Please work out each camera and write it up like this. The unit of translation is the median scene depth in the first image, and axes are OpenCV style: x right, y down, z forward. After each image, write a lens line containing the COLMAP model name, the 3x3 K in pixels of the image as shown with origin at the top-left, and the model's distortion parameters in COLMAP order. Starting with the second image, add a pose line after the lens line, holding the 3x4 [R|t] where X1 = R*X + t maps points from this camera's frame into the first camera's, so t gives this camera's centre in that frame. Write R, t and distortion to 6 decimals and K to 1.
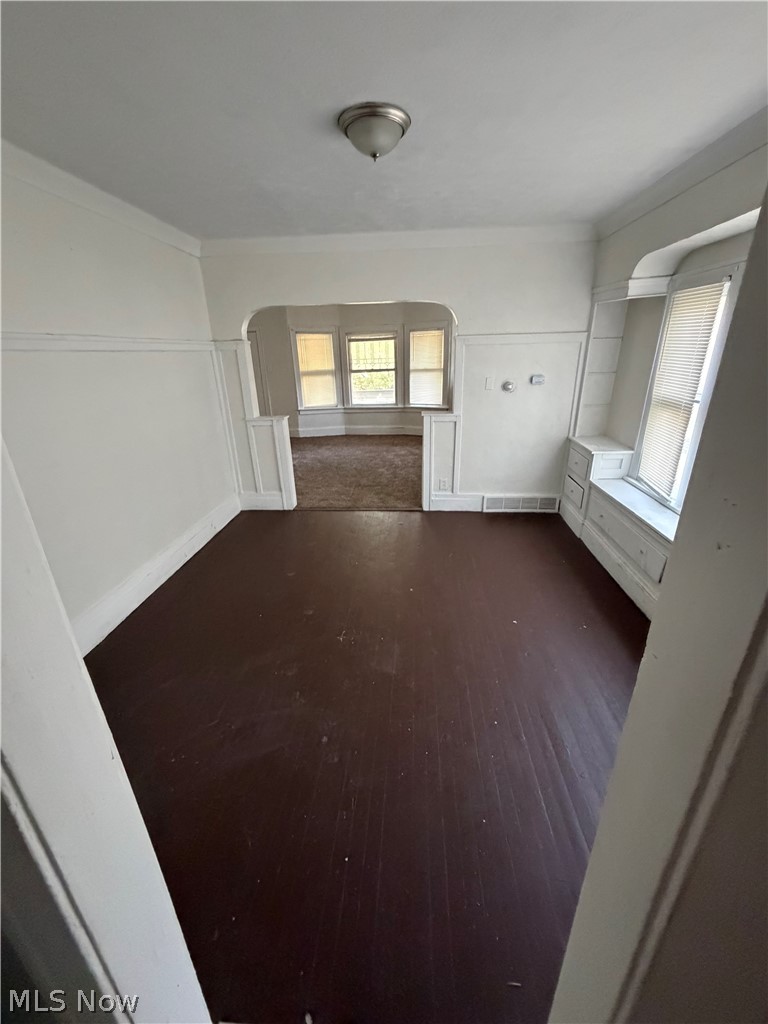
lens RADIAL K [[417.2, 0, 383.5], [0, 417.2, 513.8], [0, 0, 1]] dist [0.001312, 0.000011]
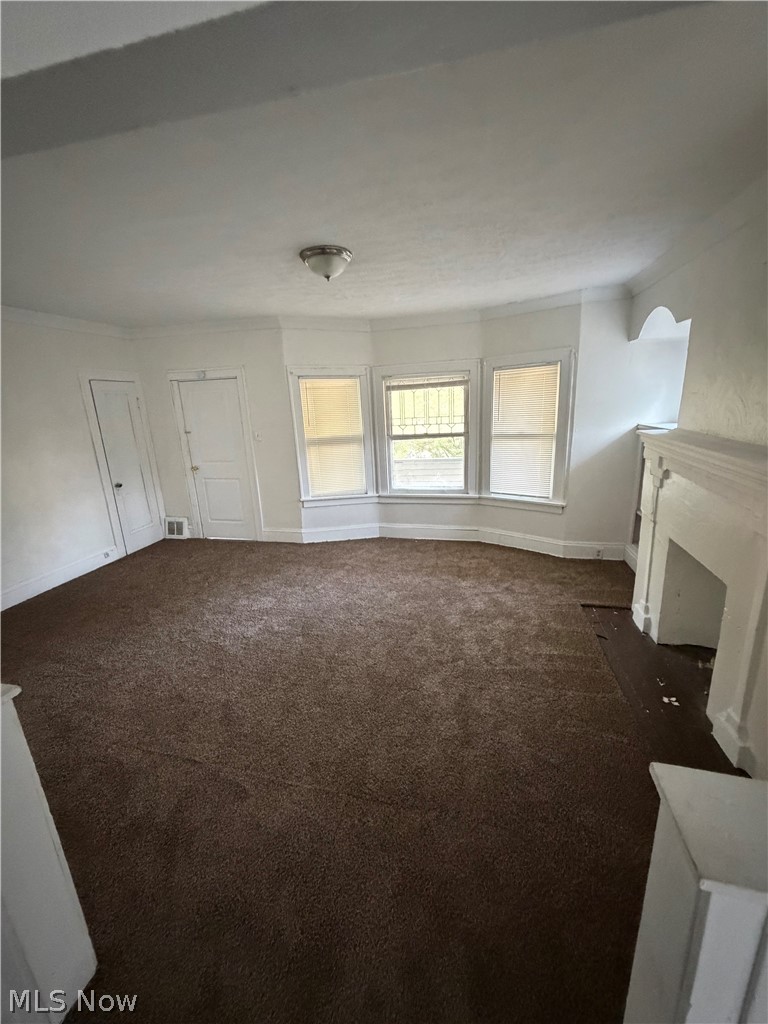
lens RADIAL K [[417.2, 0, 384.7], [0, 417.2, 512.9], [0, 0, 1]] dist [0.001312, 0.000011]
pose [[0.988712, 0.020555, -0.148409, 0.005762], [-0.038073, 0.992498, -0.116182, -0.163858], [0.144908, 0.120521, 0.982078, 0.422263]]
